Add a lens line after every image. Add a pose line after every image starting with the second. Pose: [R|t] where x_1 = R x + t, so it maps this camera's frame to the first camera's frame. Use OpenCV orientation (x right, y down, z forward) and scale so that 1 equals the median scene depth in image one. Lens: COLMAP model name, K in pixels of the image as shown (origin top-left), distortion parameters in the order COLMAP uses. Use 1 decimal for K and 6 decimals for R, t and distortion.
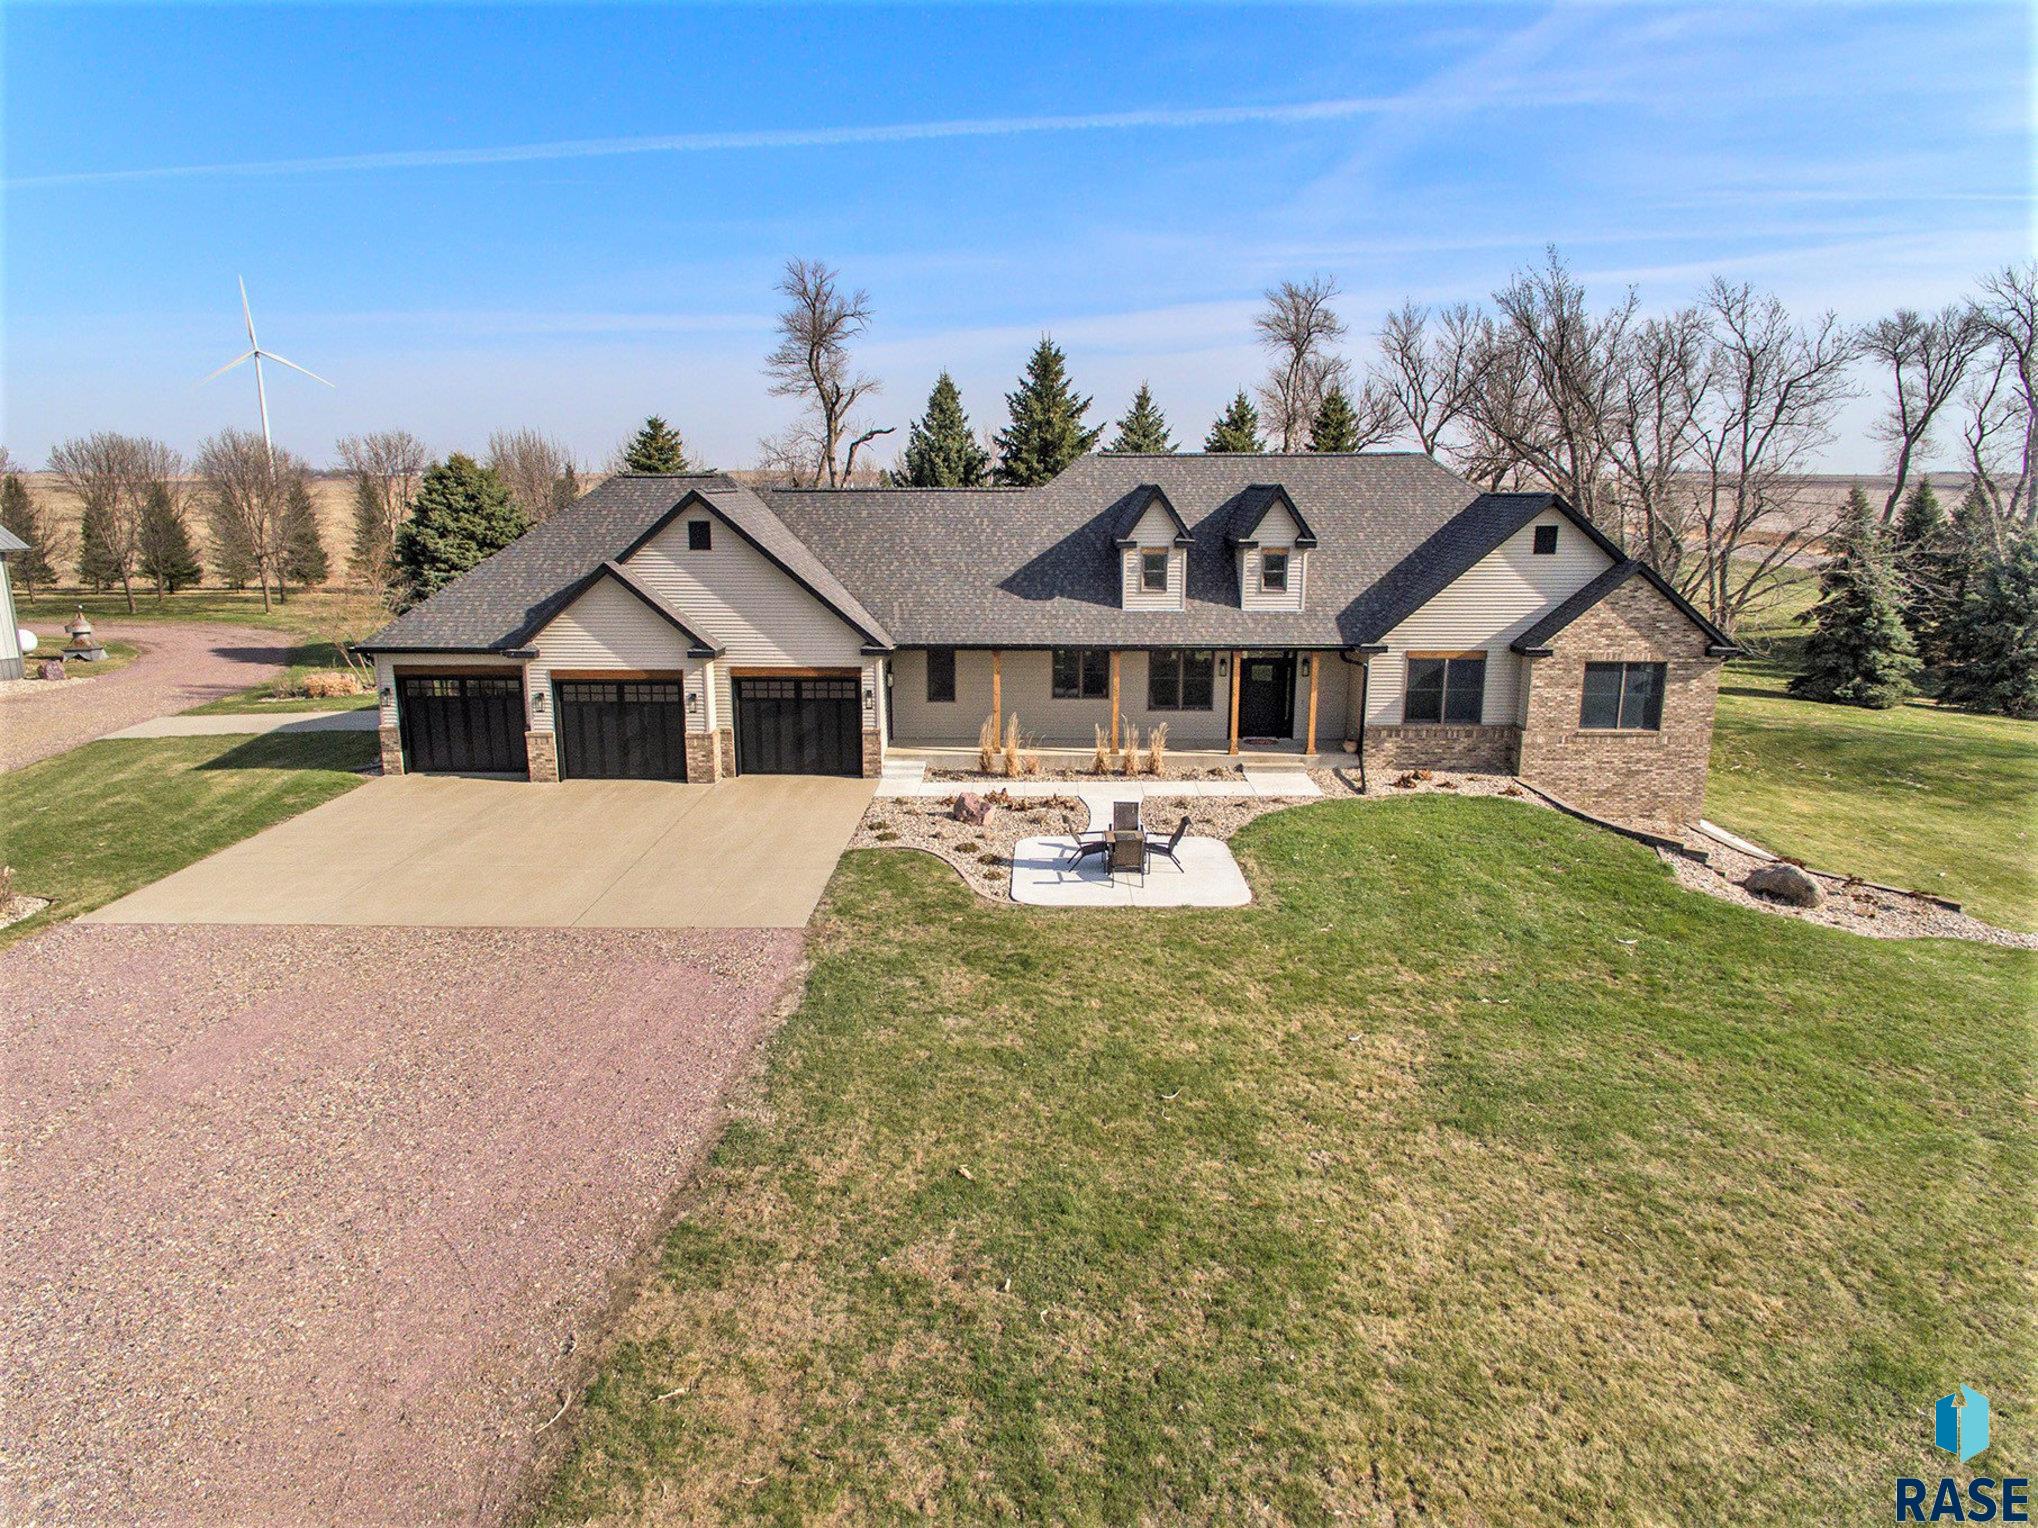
lens RADIAL K [[1166.2, 0, 1003.7], [0, 1166.2, 749.2], [0, 0, 1]] dist [-0.000672, 0.001458]
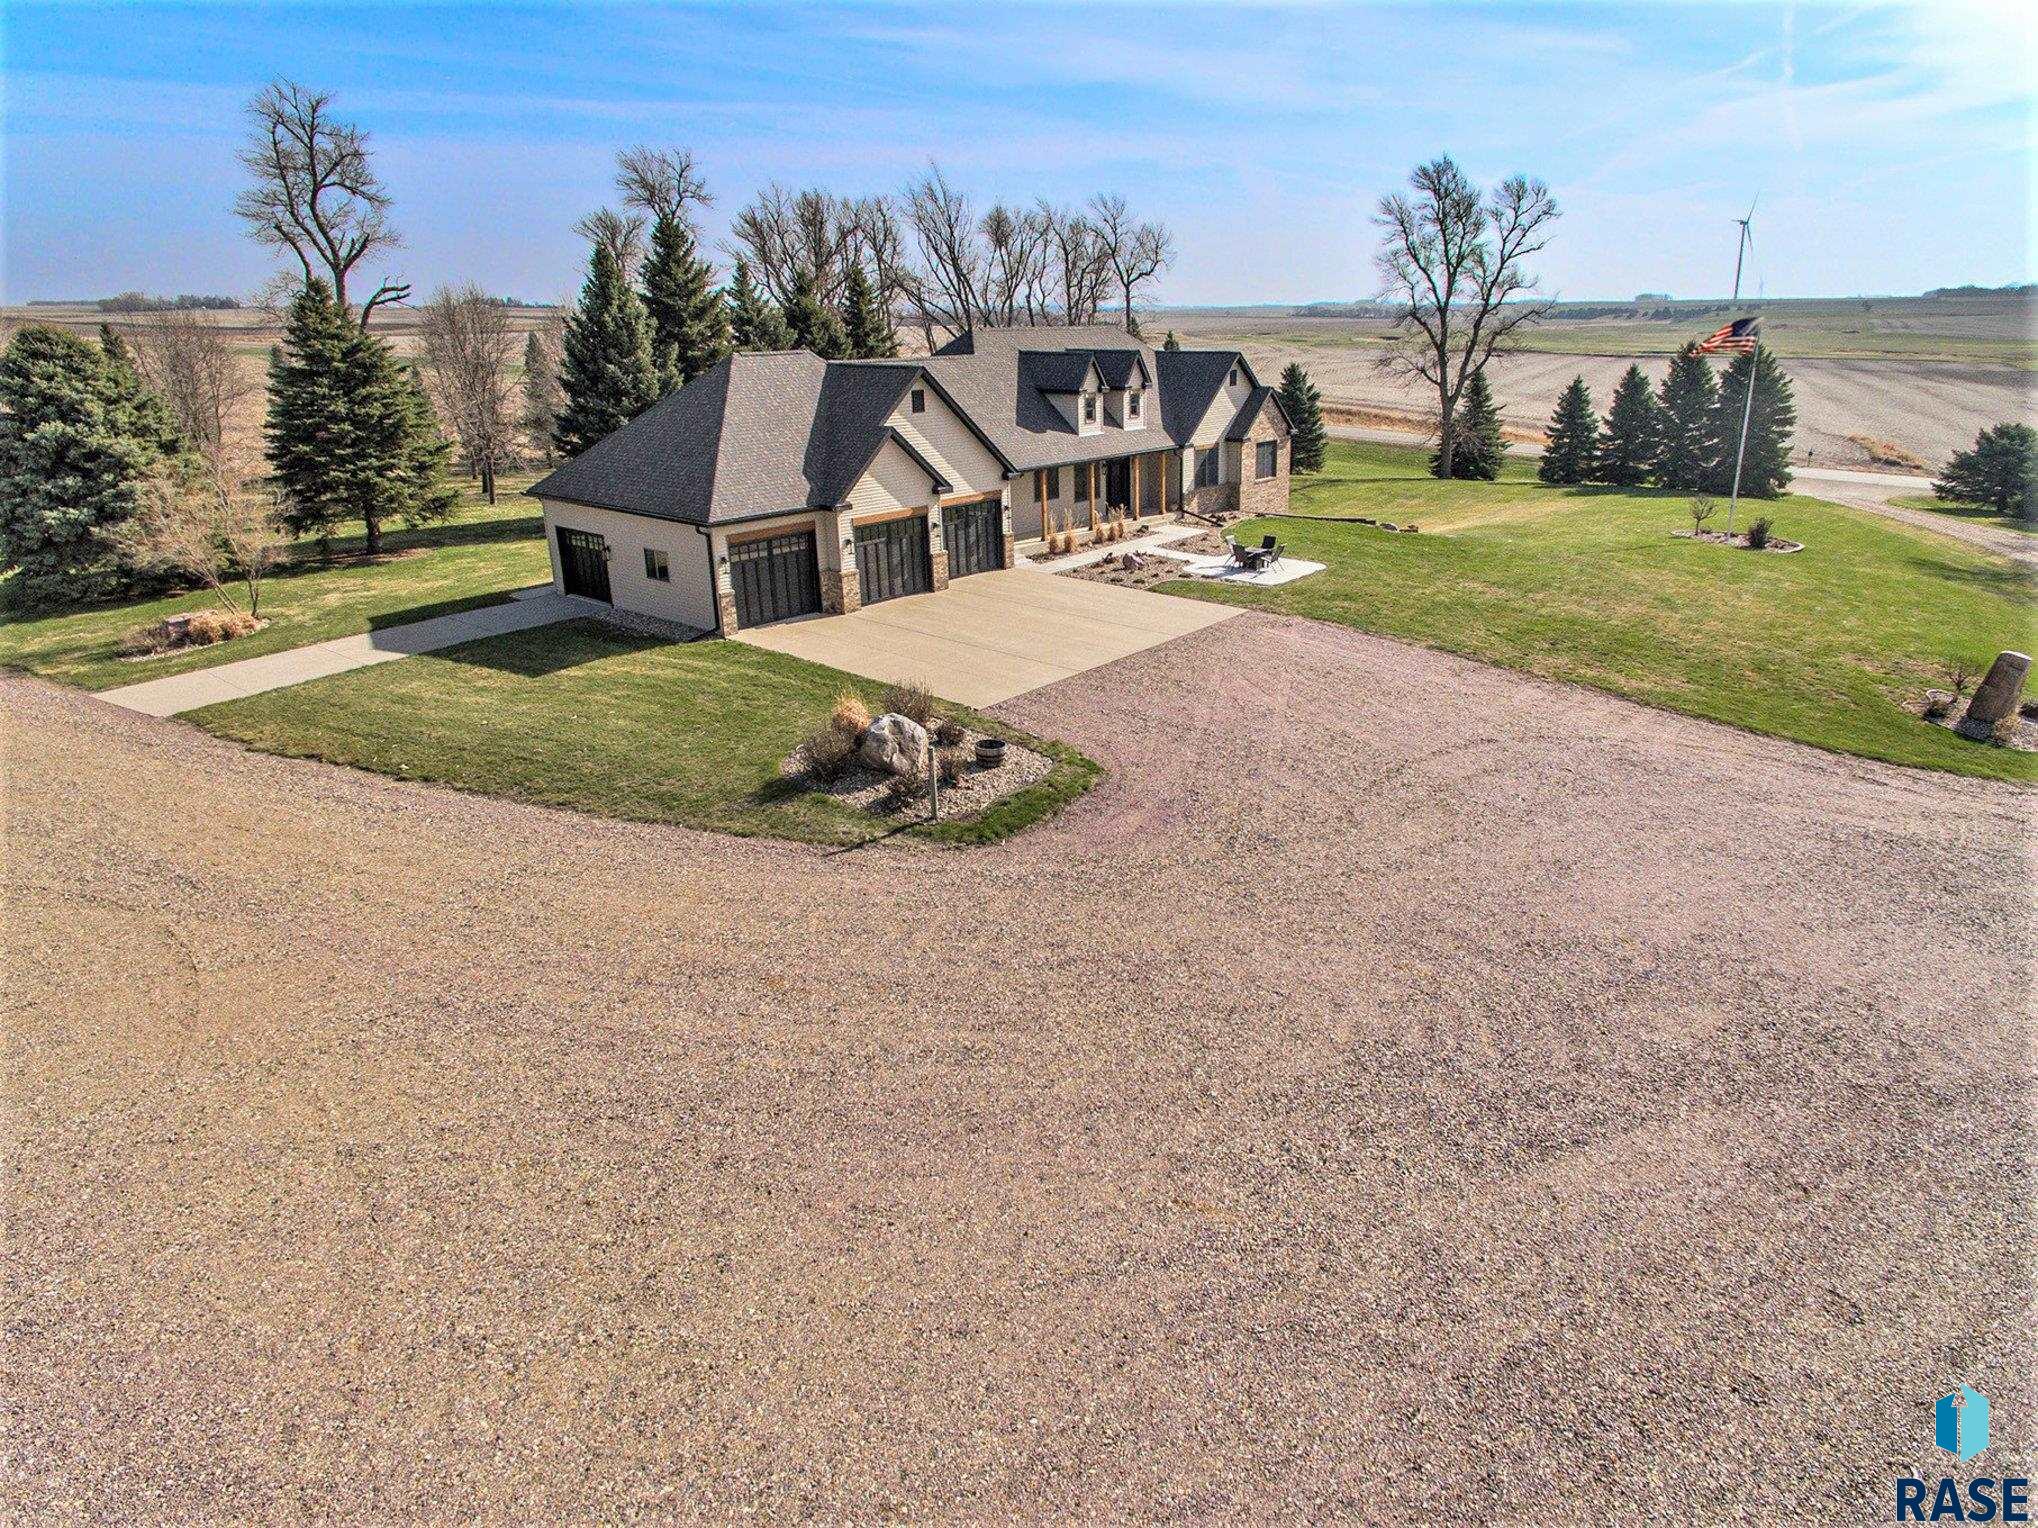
lens RADIAL K [[1166.2, 0, 1003.7], [0, 1166.2, 749.2], [0, 0, 1]] dist [-0.000672, 0.001458]
pose [[0.636963, -0.271449, 0.721521, -1.254838], [0.174881, 0.962433, 0.207699, -0.062256], [-0.750796, -0.006117, 0.660506, 0.056062]]
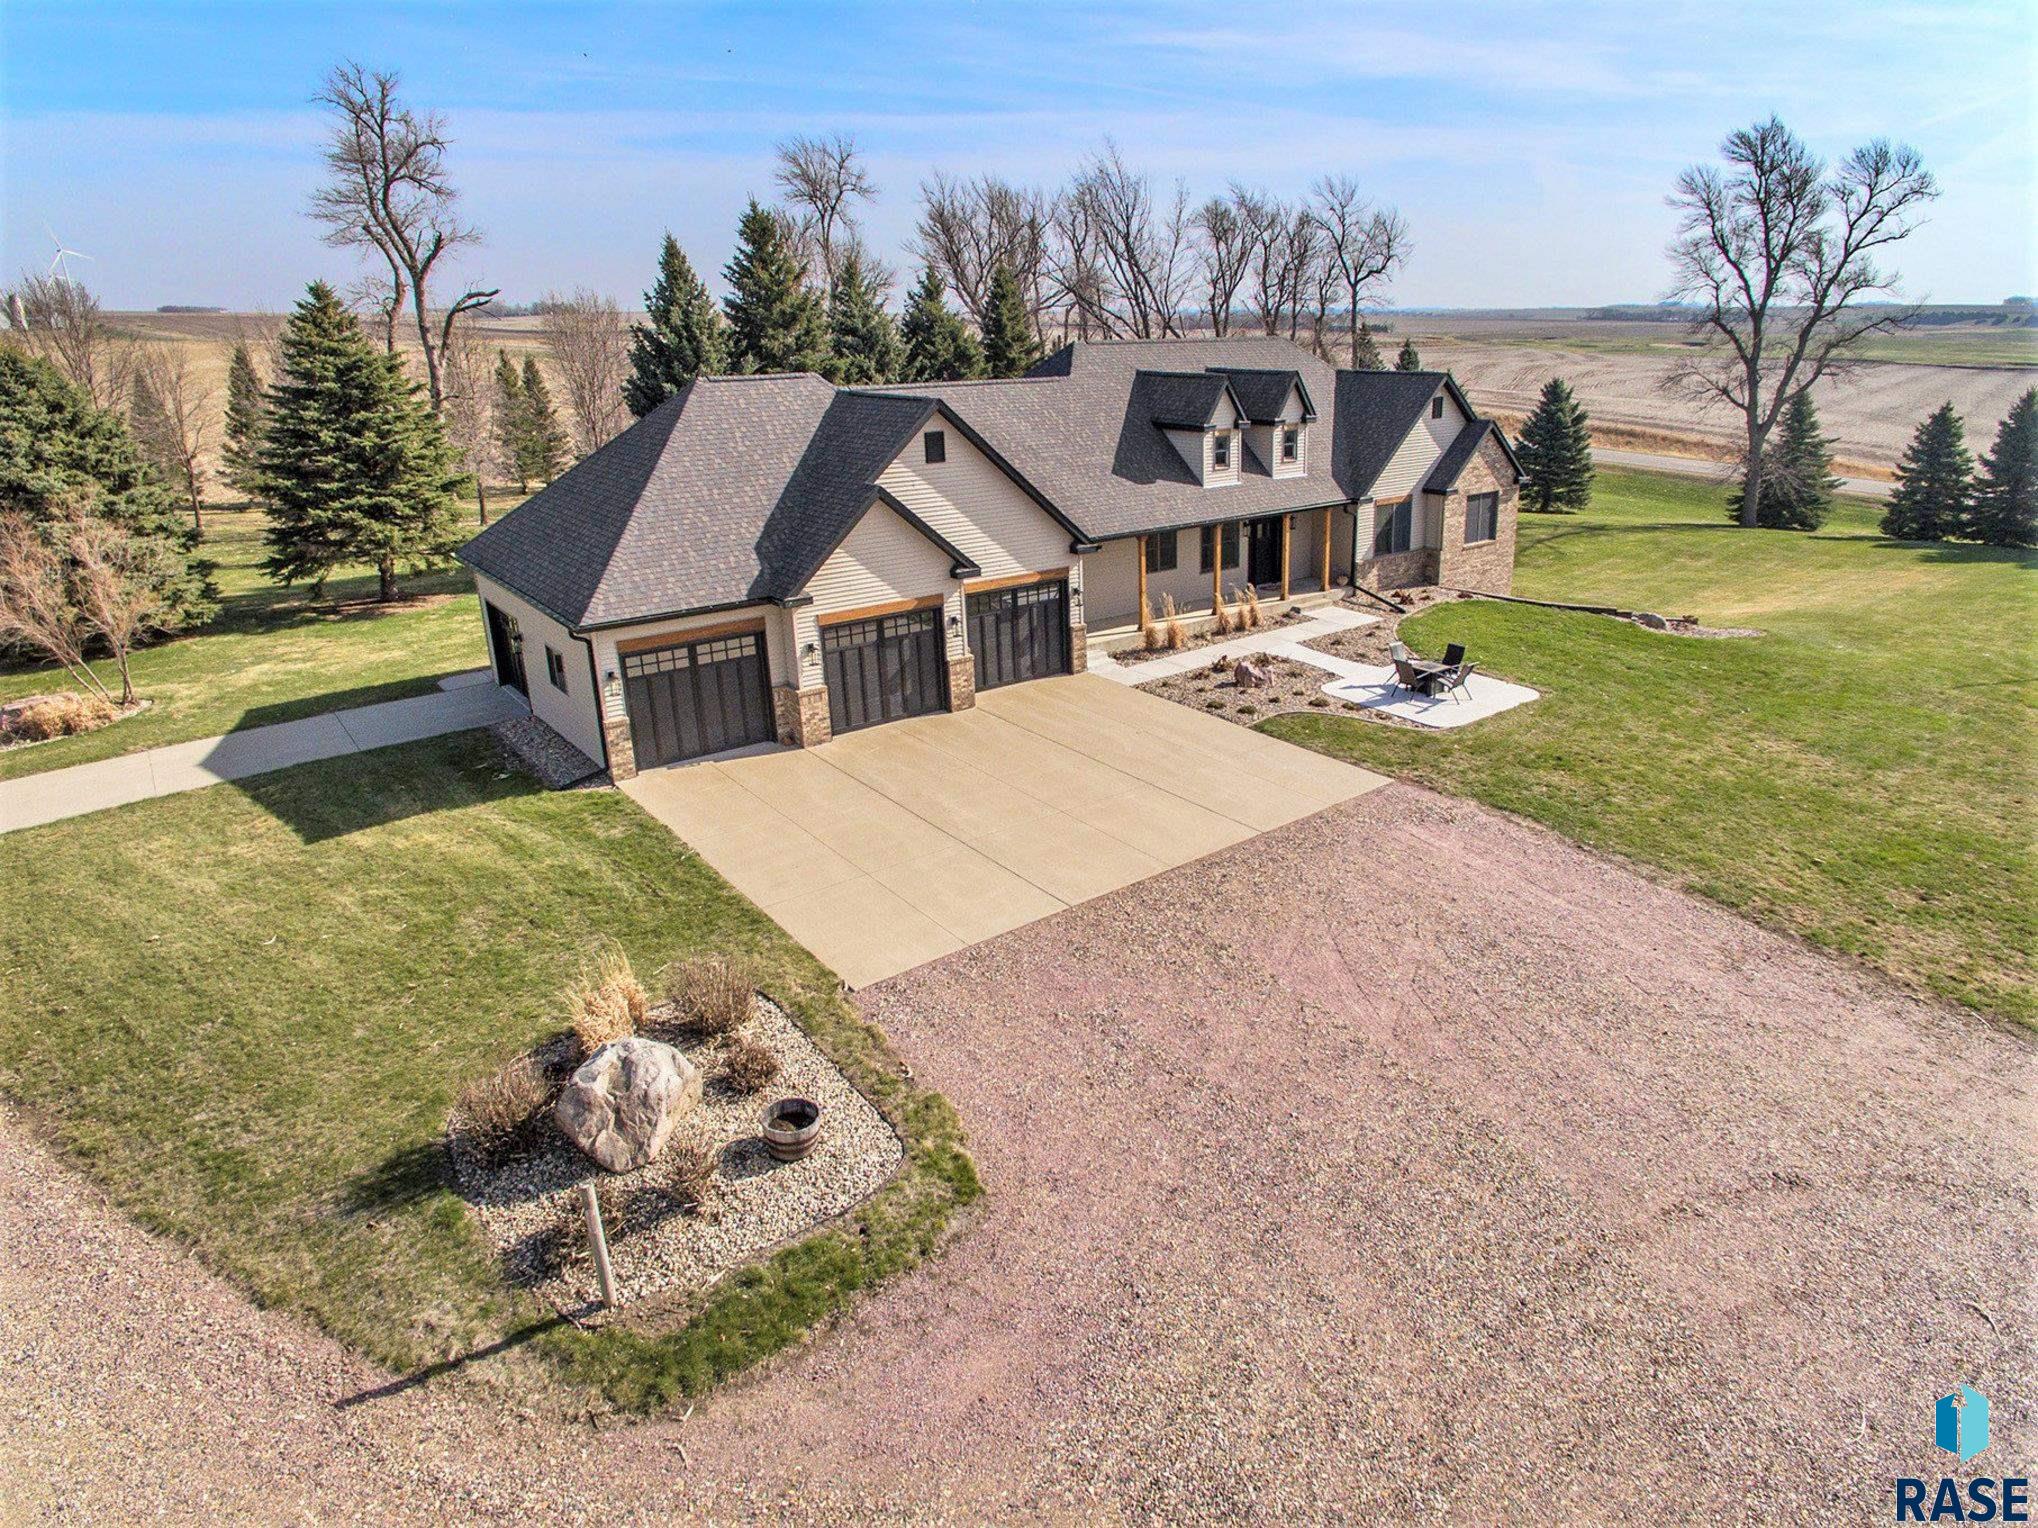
lens RADIAL K [[1201.2, 0, 1019.0], [0, 1201.2, 764.0], [0, 0, 1]] dist [0.003463, 0.002209]
pose [[0.767822, -0.227142, 0.599046, -0.841634], [0.149955, 0.972784, 0.176649, -0.096903], [-0.622866, -0.045806, 0.780986, 0.197288]]
